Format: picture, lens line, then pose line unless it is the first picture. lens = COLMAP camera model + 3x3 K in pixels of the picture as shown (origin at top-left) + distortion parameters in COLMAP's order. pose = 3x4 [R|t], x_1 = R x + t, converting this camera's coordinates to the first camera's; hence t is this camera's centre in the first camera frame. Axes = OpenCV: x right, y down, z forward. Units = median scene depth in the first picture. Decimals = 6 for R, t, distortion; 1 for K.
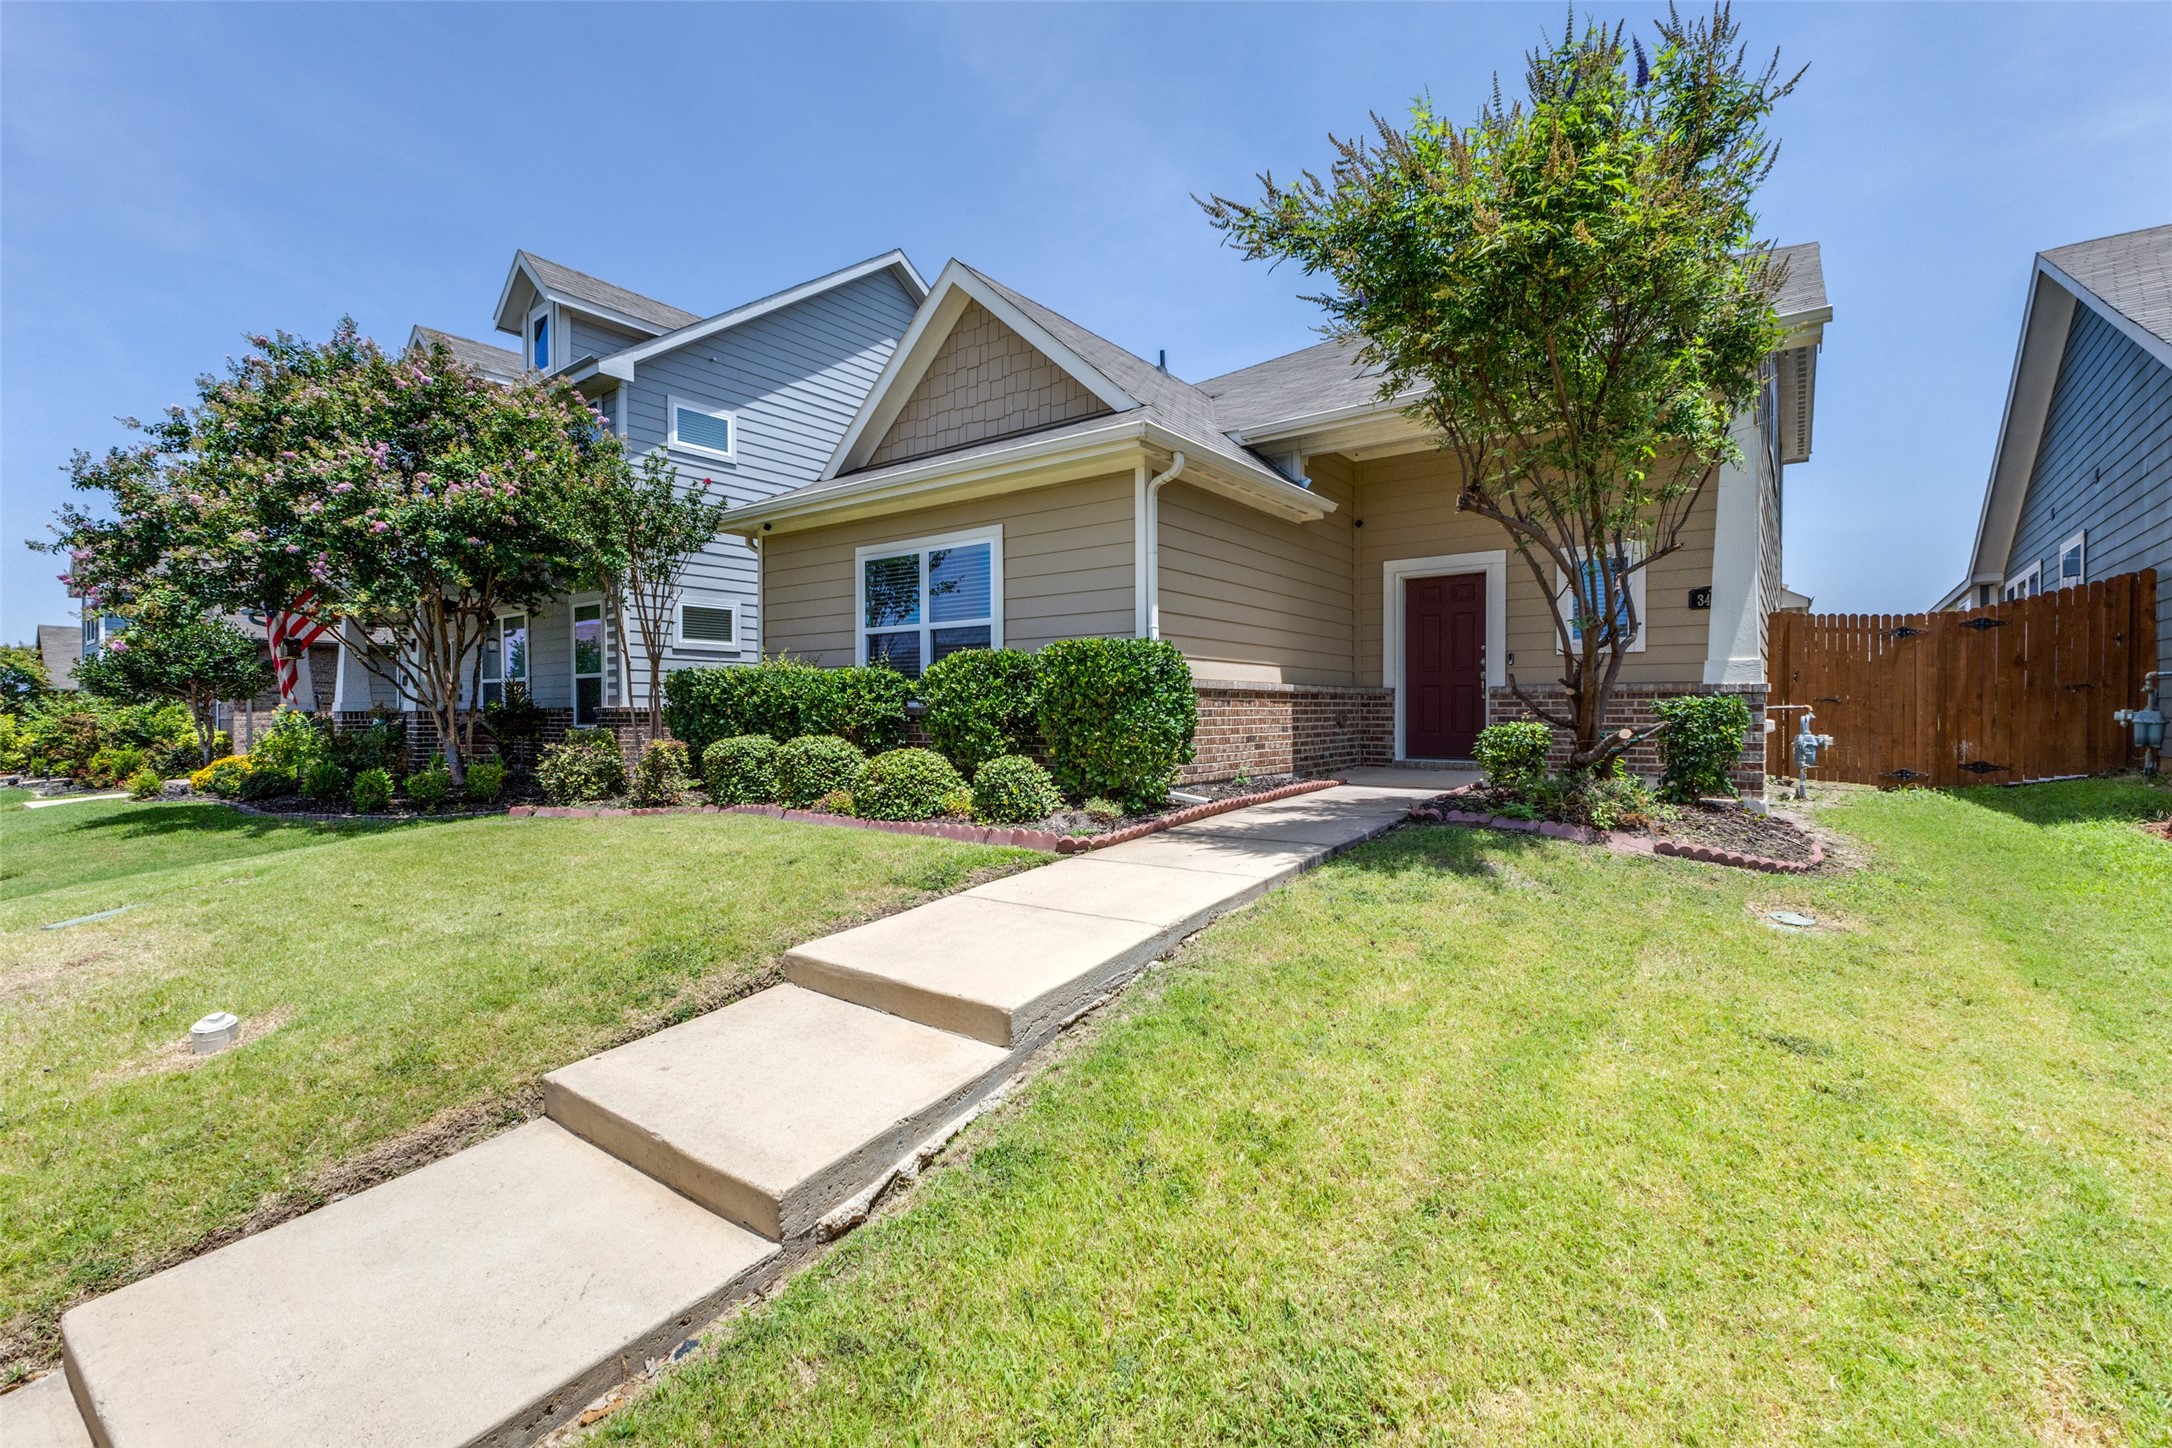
lens RADIAL K [[934.7, 0, 1088.6], [0, 934.7, 716.5], [0, 0, 1]] dist [0.016285, -0.006040]
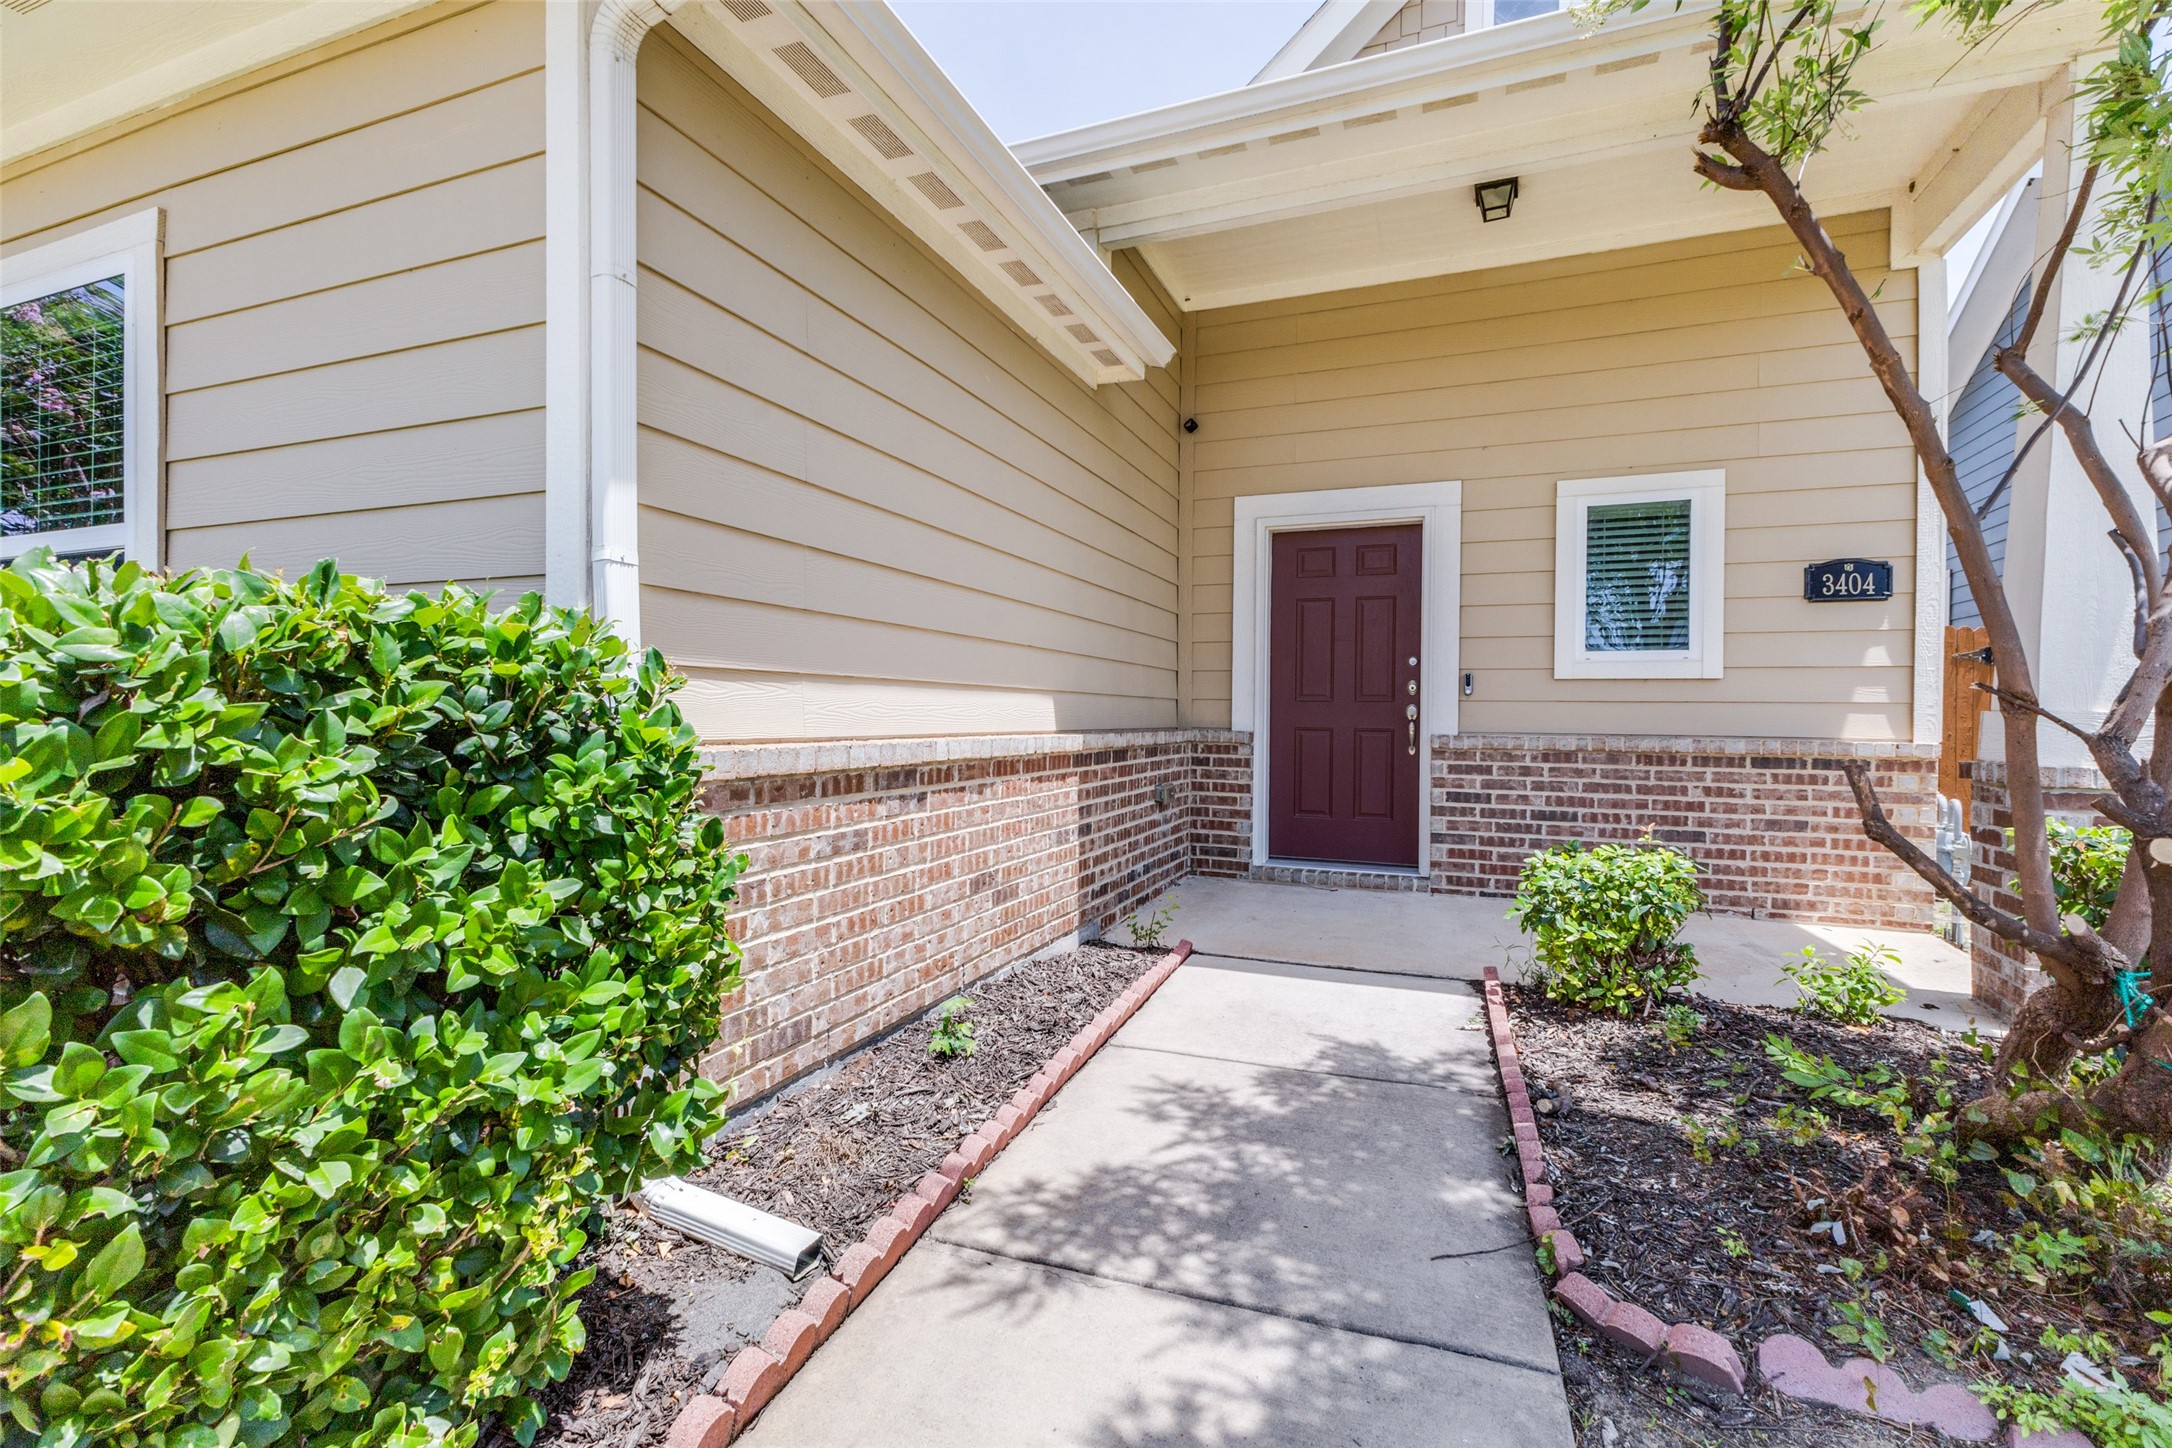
lens RADIAL K [[934.7, 0, 1088.6], [0, 934.7, 716.5], [0, 0, 1]] dist [0.016285, -0.006040]
pose [[0.964524, 0.009912, 0.263809, 0.103235], [-0.009594, 0.999951, -0.002493, -0.041373], [-0.263820, -0.000126, 0.964572, 0.562131]]
